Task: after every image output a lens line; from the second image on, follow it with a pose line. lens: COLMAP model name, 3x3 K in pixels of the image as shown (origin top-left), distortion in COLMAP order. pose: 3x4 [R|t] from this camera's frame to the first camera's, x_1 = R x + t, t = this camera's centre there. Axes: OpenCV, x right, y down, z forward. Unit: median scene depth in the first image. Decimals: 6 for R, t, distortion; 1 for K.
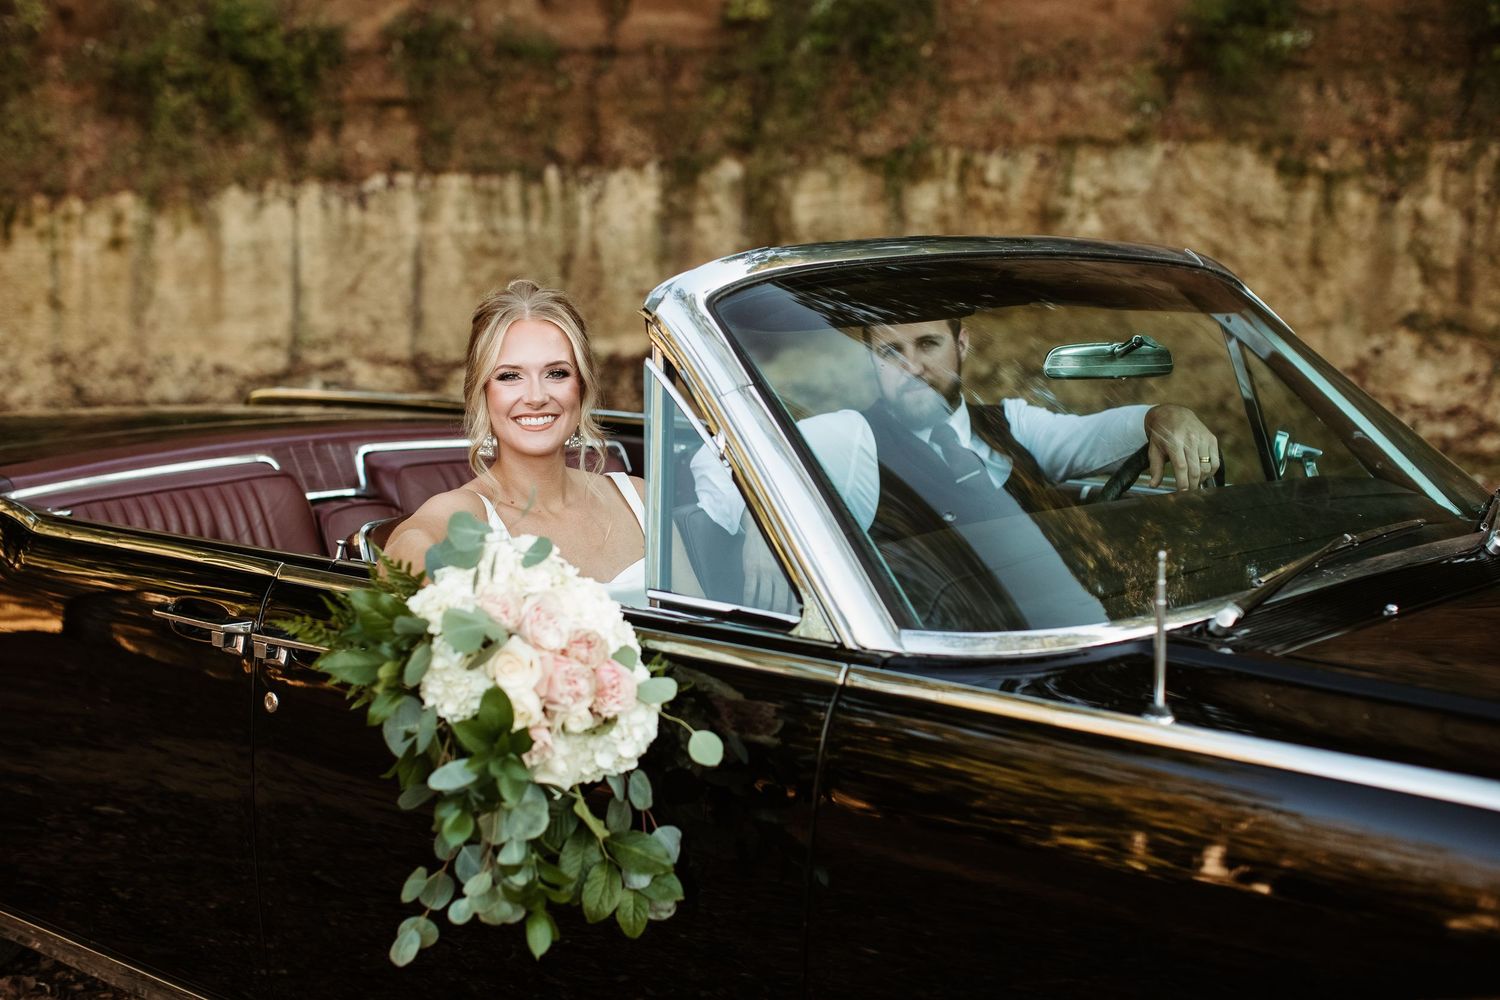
lens RADIAL K [[2172.7, 0, 749.3], [0, 2172.7, 513.9], [0, 0, 1]] dist [-0.186778, 0.401899]
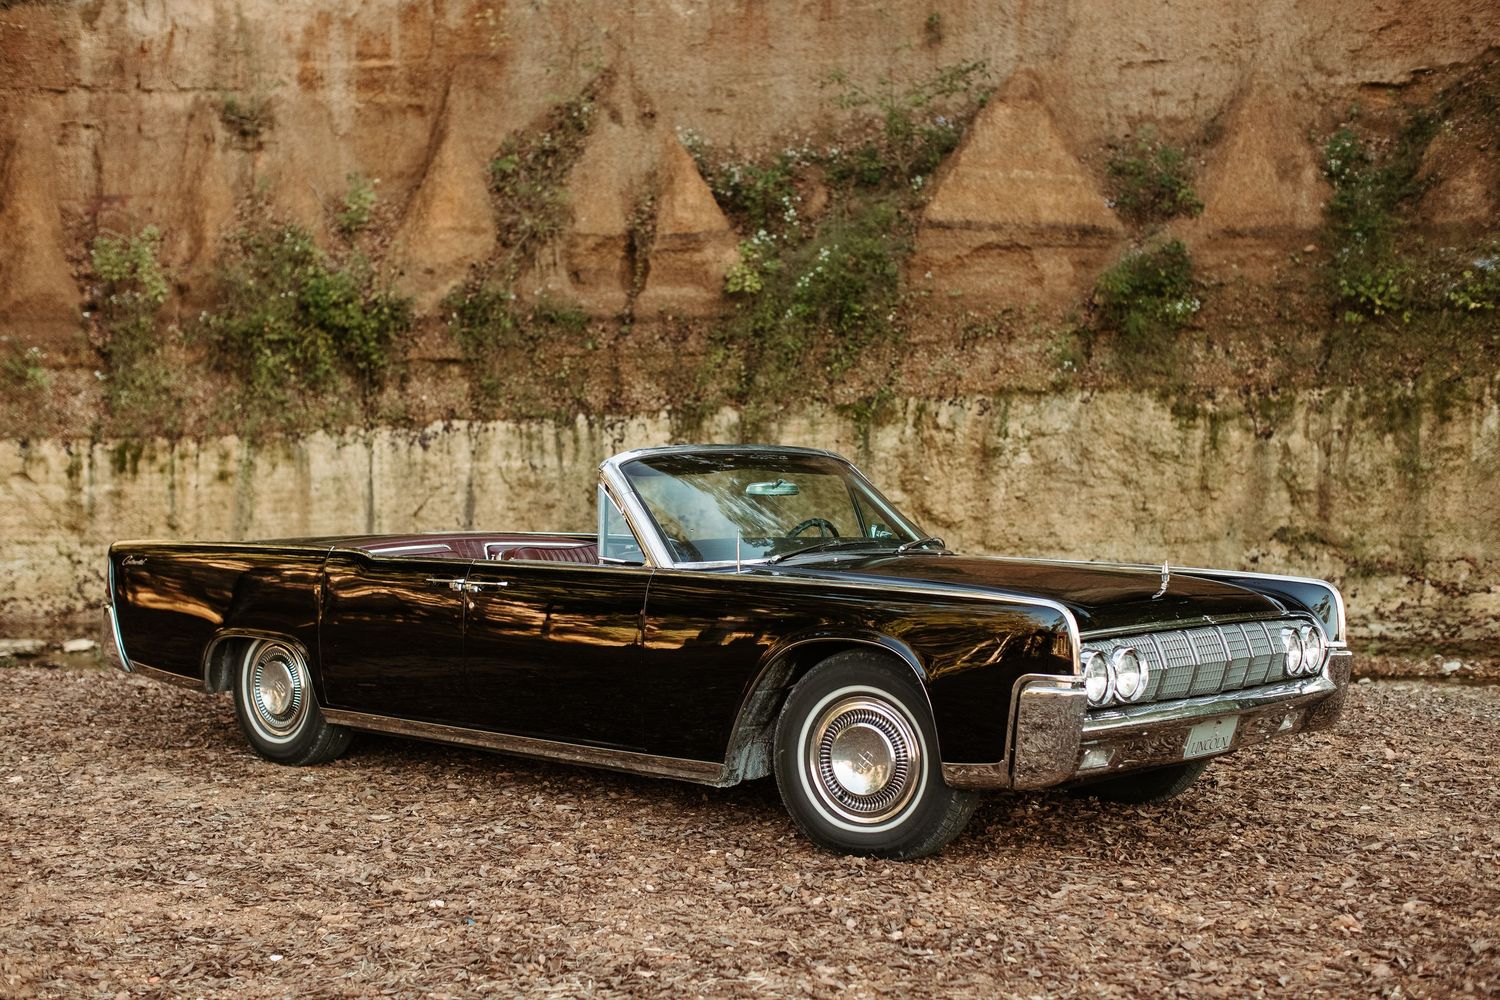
lens RADIAL K [[2172.7, 0, 749.3], [0, 2172.7, 513.9], [0, 0, 1]] dist [-0.186778, 0.401899]
pose [[0.999887, -0.003780, -0.014541, 0.020883], [0.002144, 0.993824, -0.110948, 0.030889], [0.014870, 0.110904, 0.993720, -0.207478]]
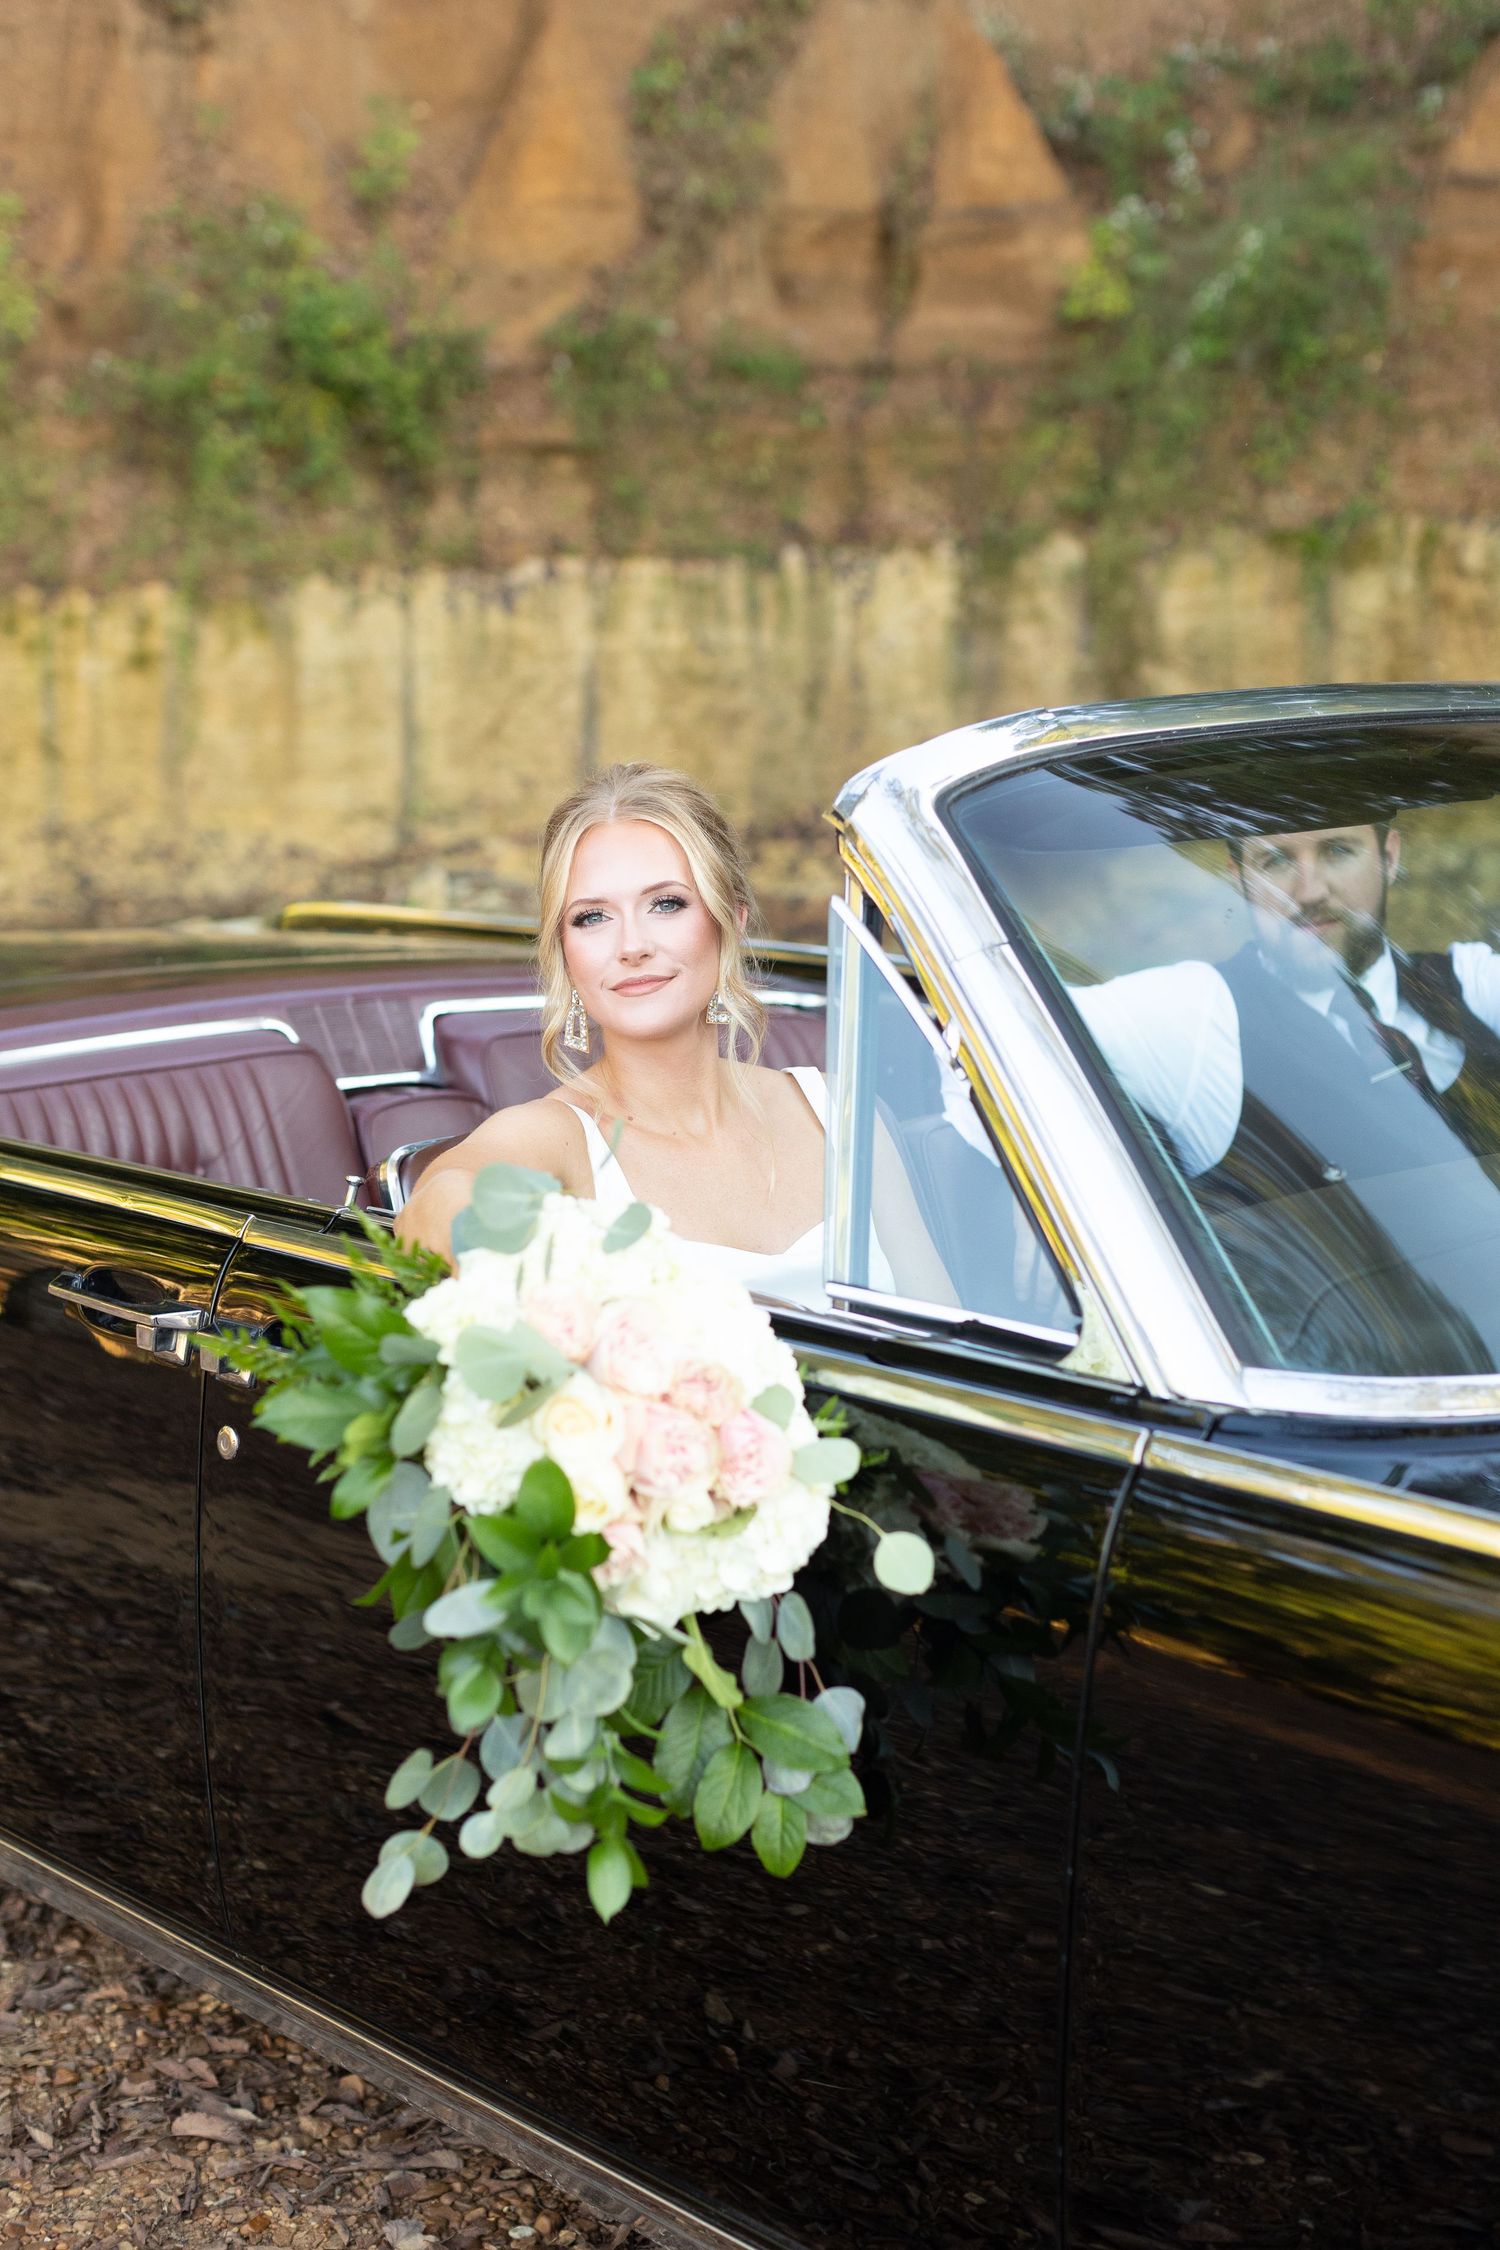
lens RADIAL K [[3236.5, 0, 742.2], [0, 3236.5, 1135.6], [0, 0, 1]] dist [0.023901, 0.007721]
pose [[0.994070, 0.015316, -0.107663, 0.002600], [-0.013055, 0.999680, 0.021675, -0.002436], [0.107960, -0.020141, 0.993951, 0.009935]]
